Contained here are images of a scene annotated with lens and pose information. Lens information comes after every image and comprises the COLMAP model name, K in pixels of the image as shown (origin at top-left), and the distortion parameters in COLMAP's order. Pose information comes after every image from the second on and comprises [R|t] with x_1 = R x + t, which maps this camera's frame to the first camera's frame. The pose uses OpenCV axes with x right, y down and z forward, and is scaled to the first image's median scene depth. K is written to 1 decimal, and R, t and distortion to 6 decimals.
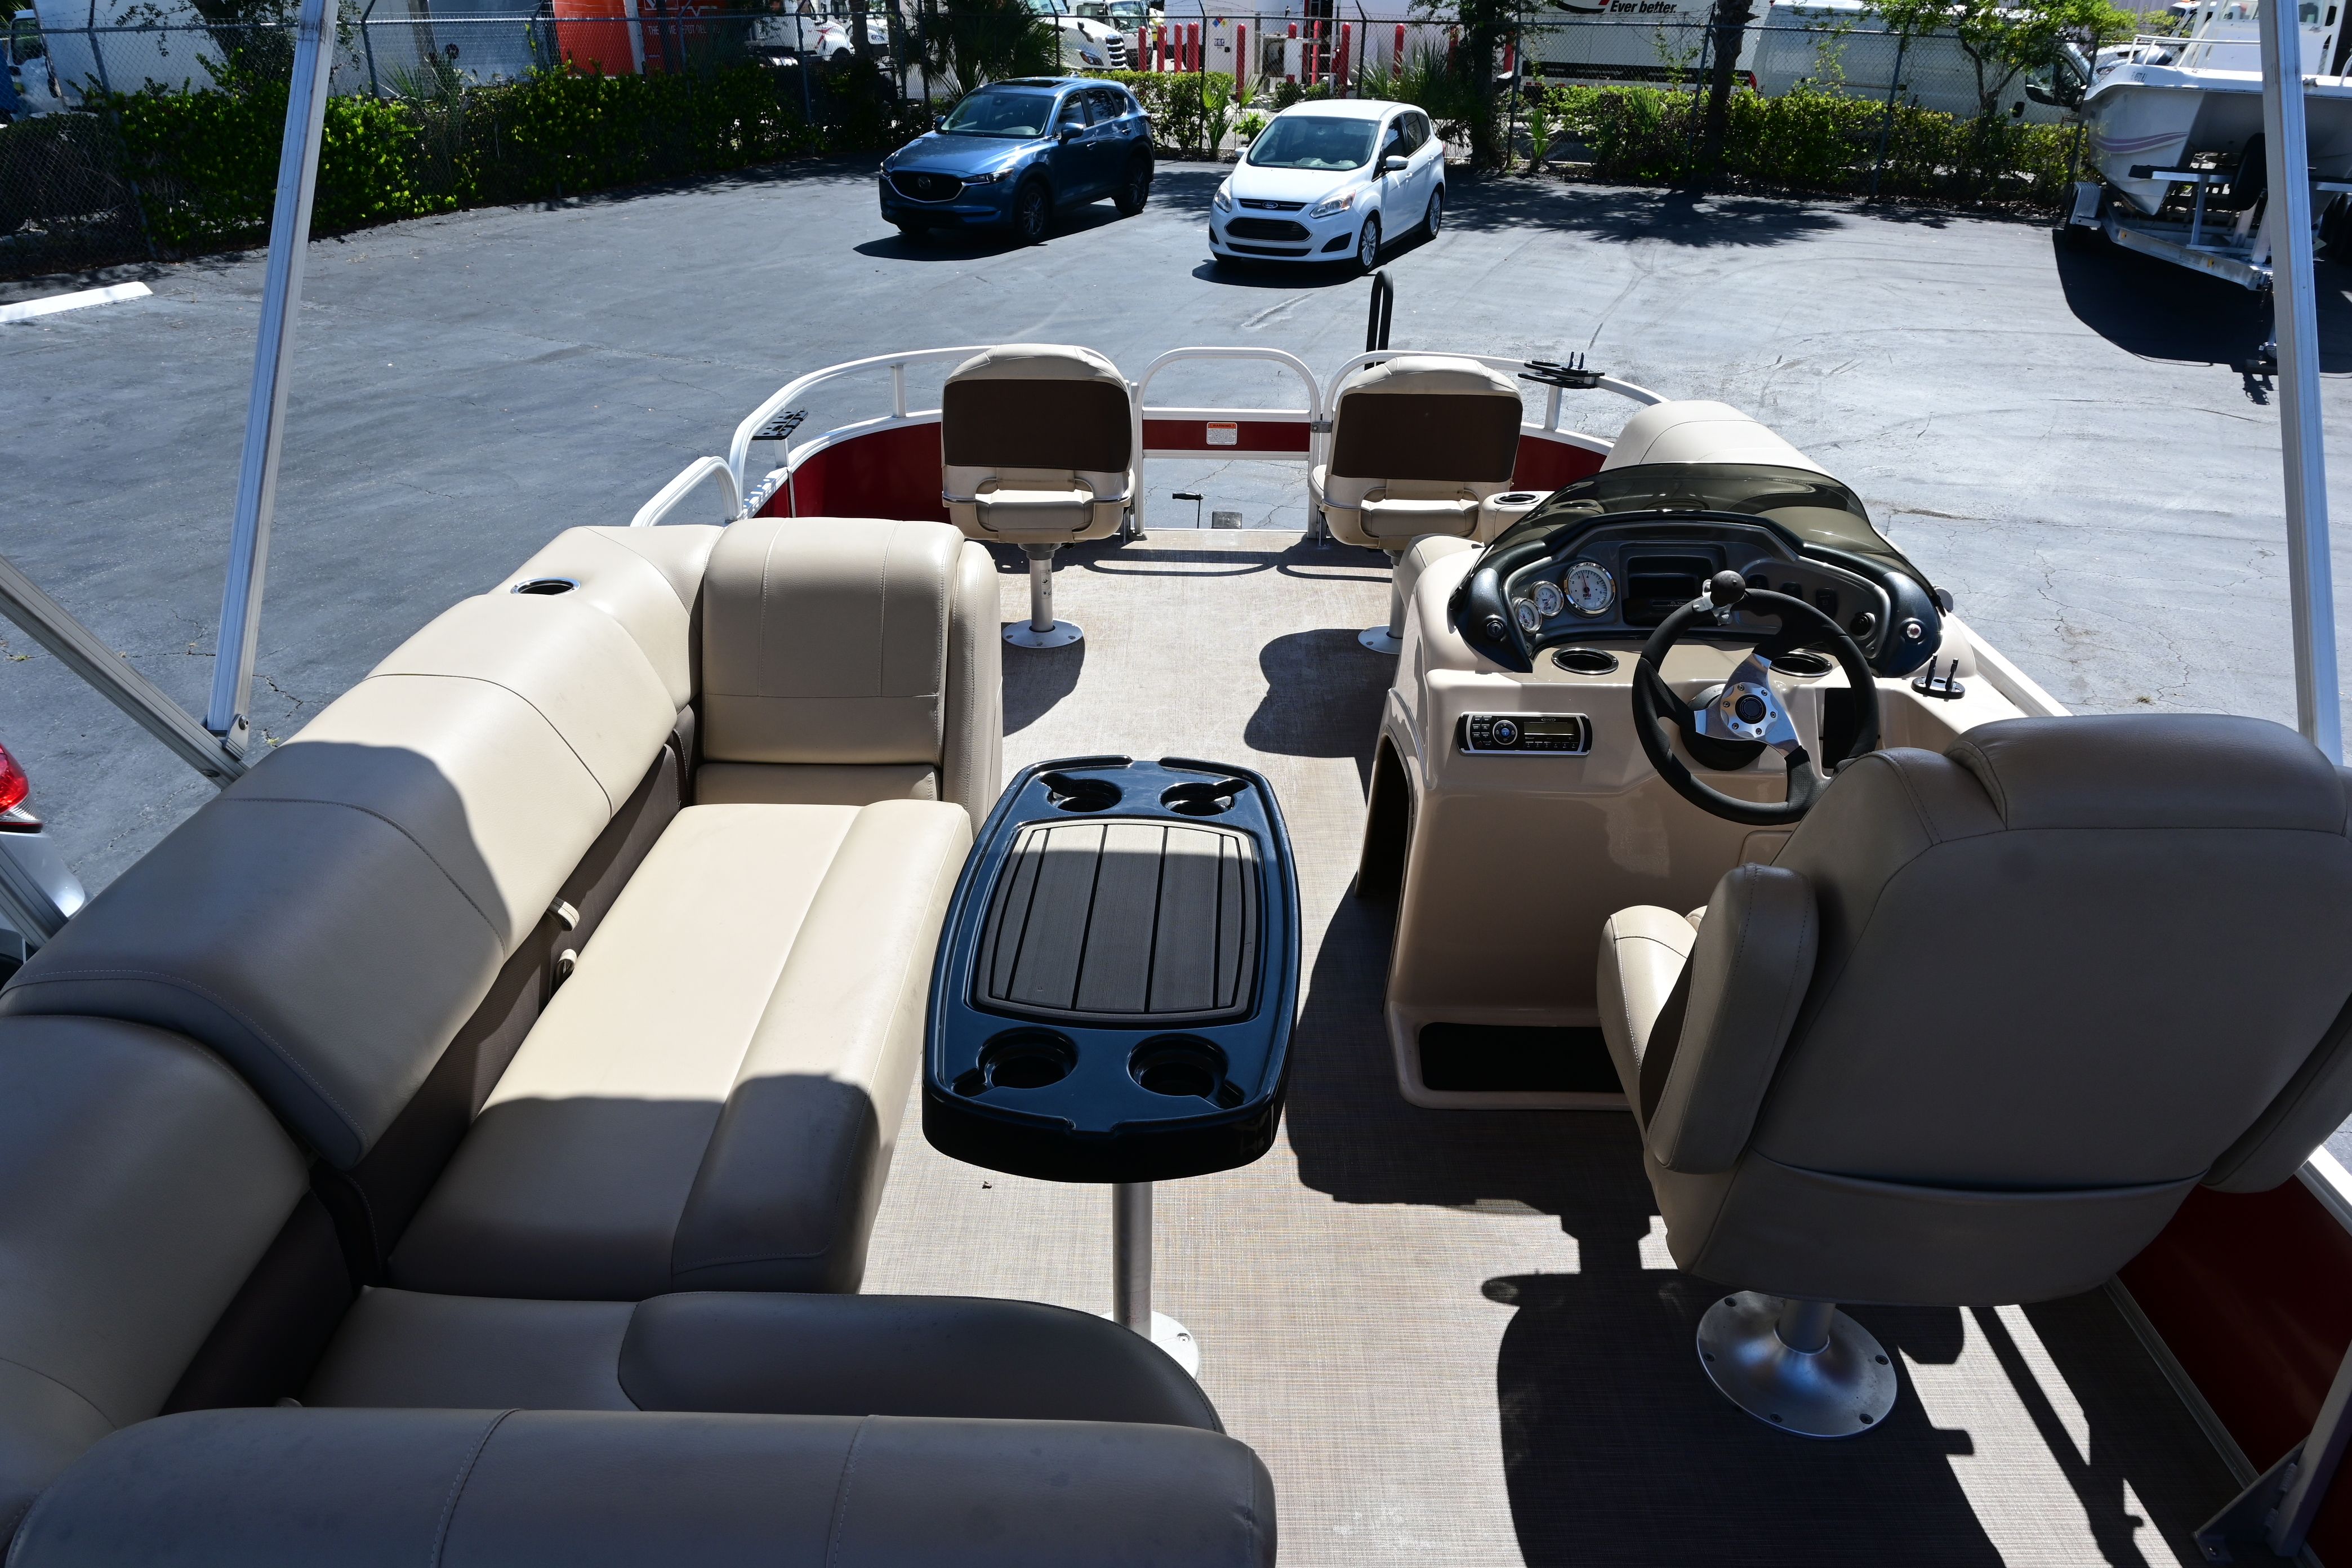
lens RADIAL K [[1610.4, 0, 1176.0], [0, 1610.4, 784.0], [0, 0, 1]] dist [-0.006190, 0.003235]
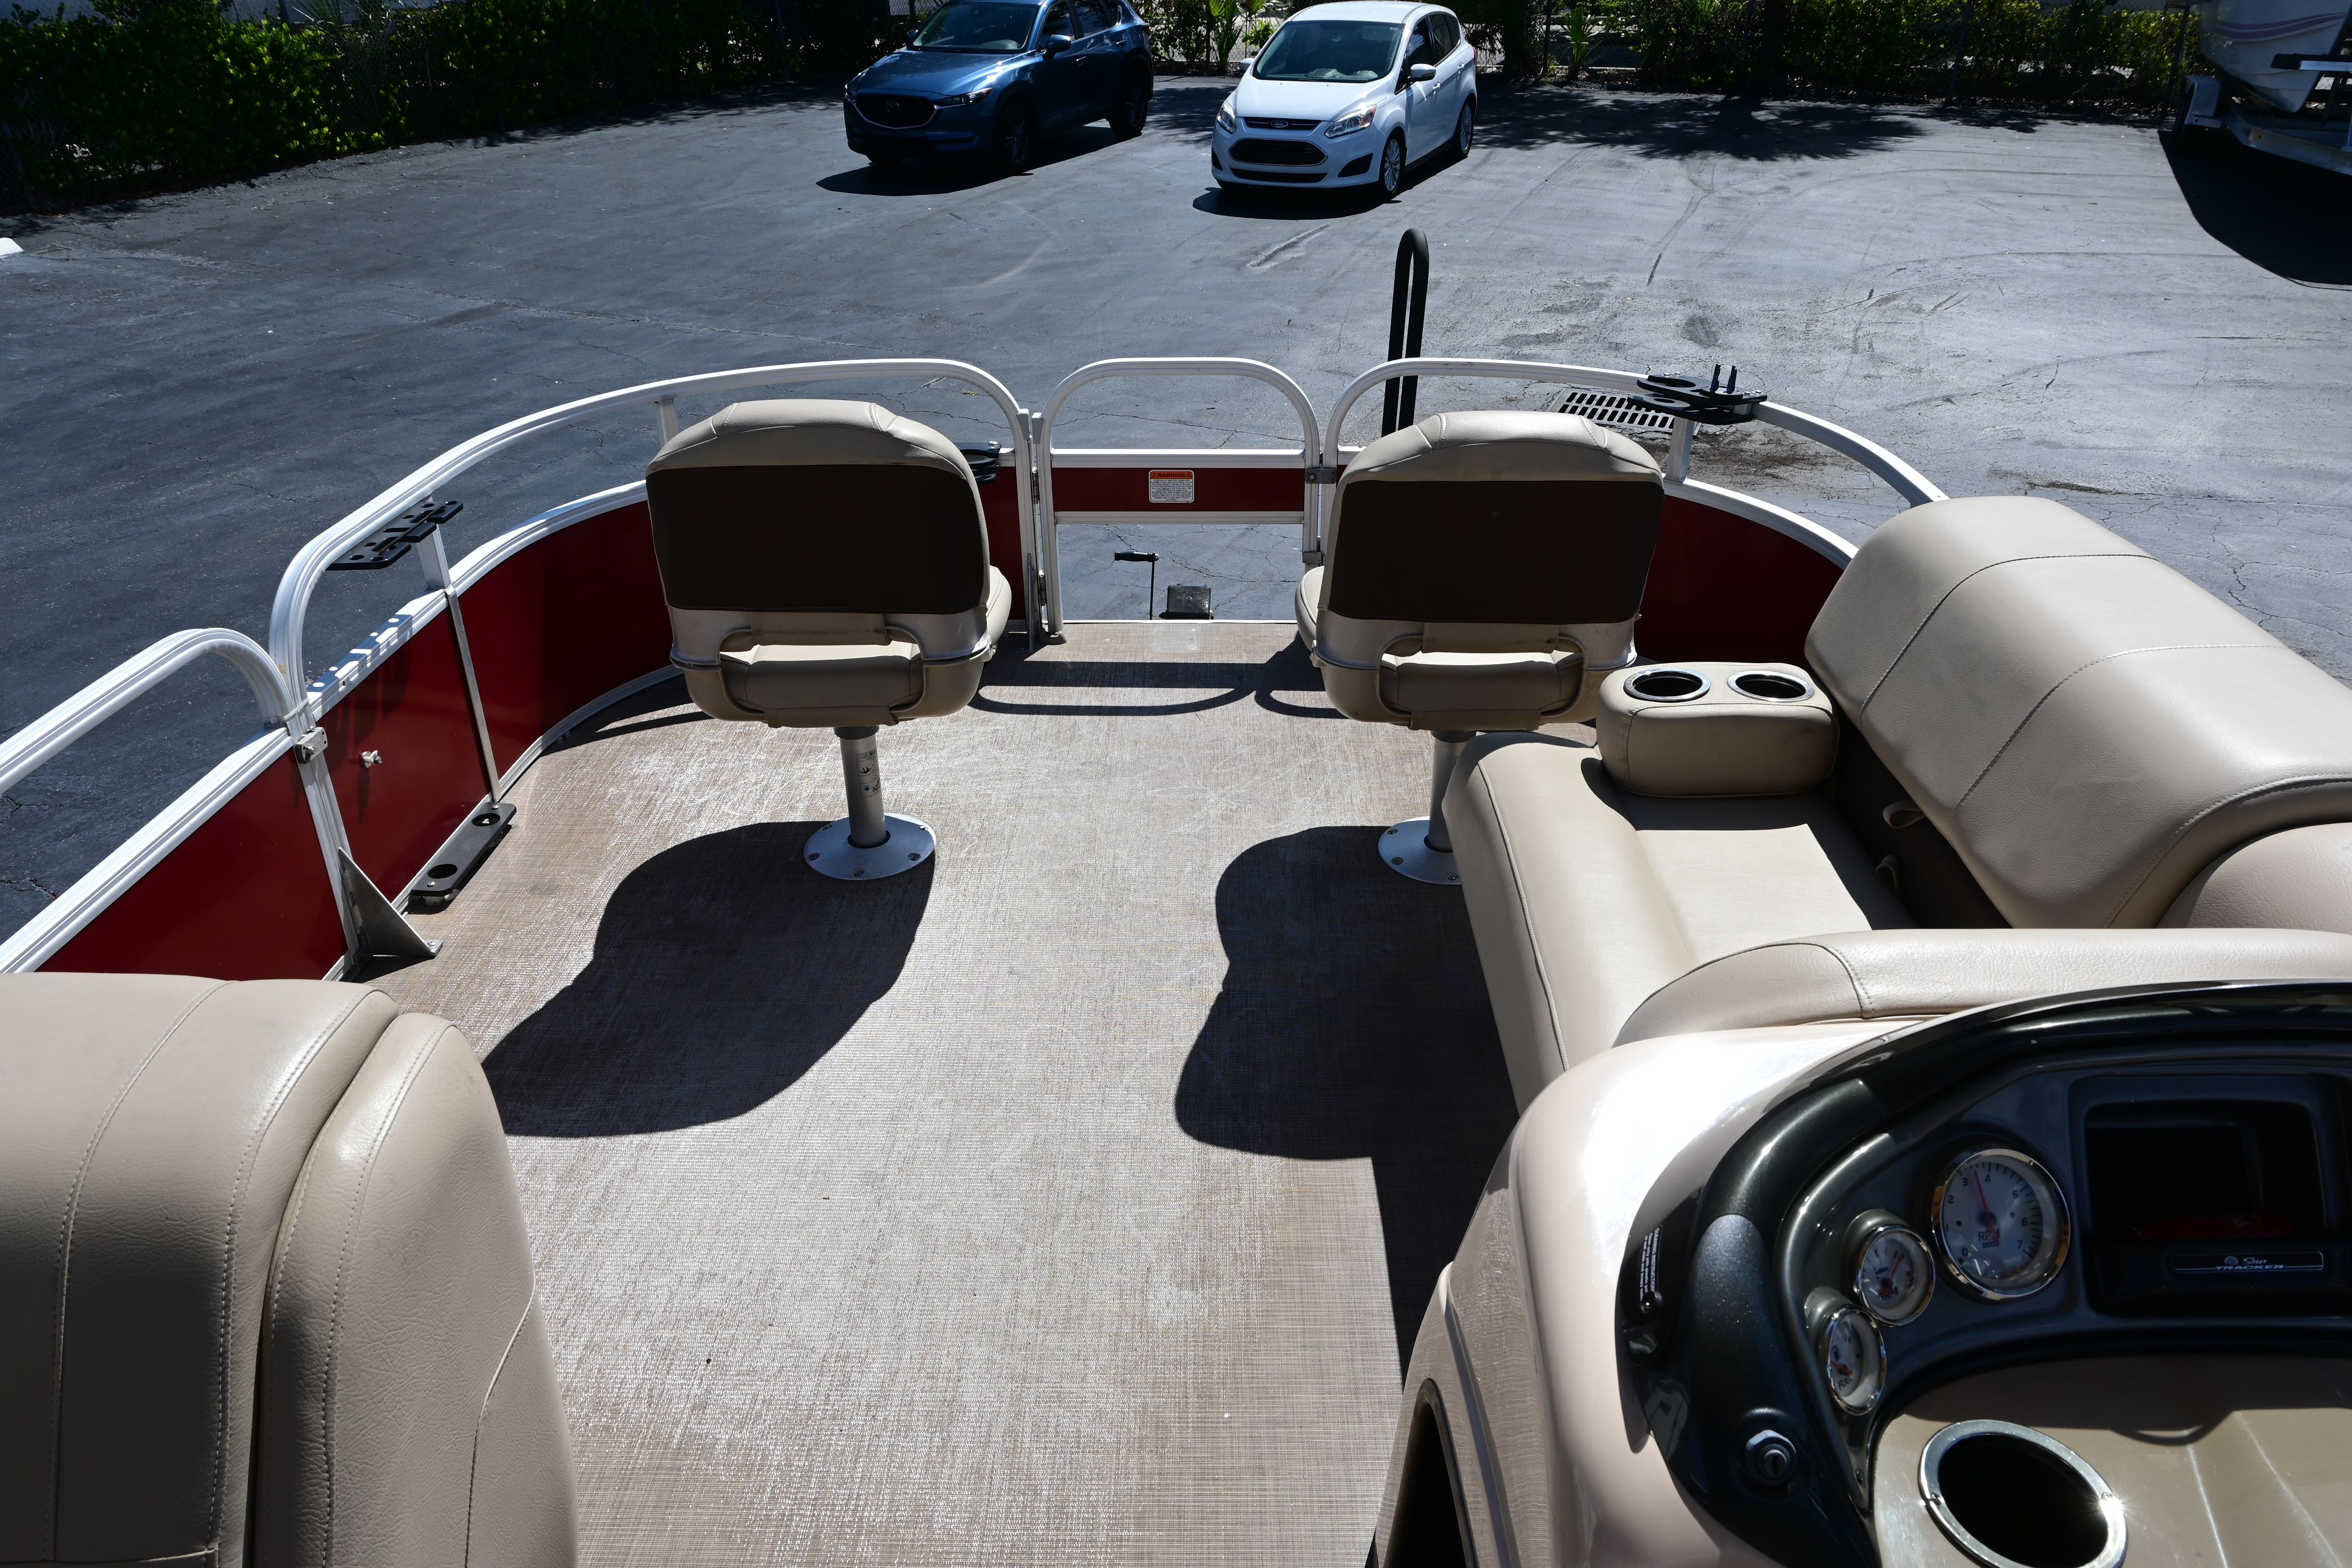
lens RADIAL K [[1616.5, 0, 1175.0], [0, 1616.5, 789.8], [0, 0, 1]] dist [-0.000204, 0.001676]
pose [[0.999739, -0.014246, -0.017848, 0.012847], [0.015046, 0.998852, 0.045488, -0.039407], [0.017179, -0.045744, 0.998805, 0.105487]]
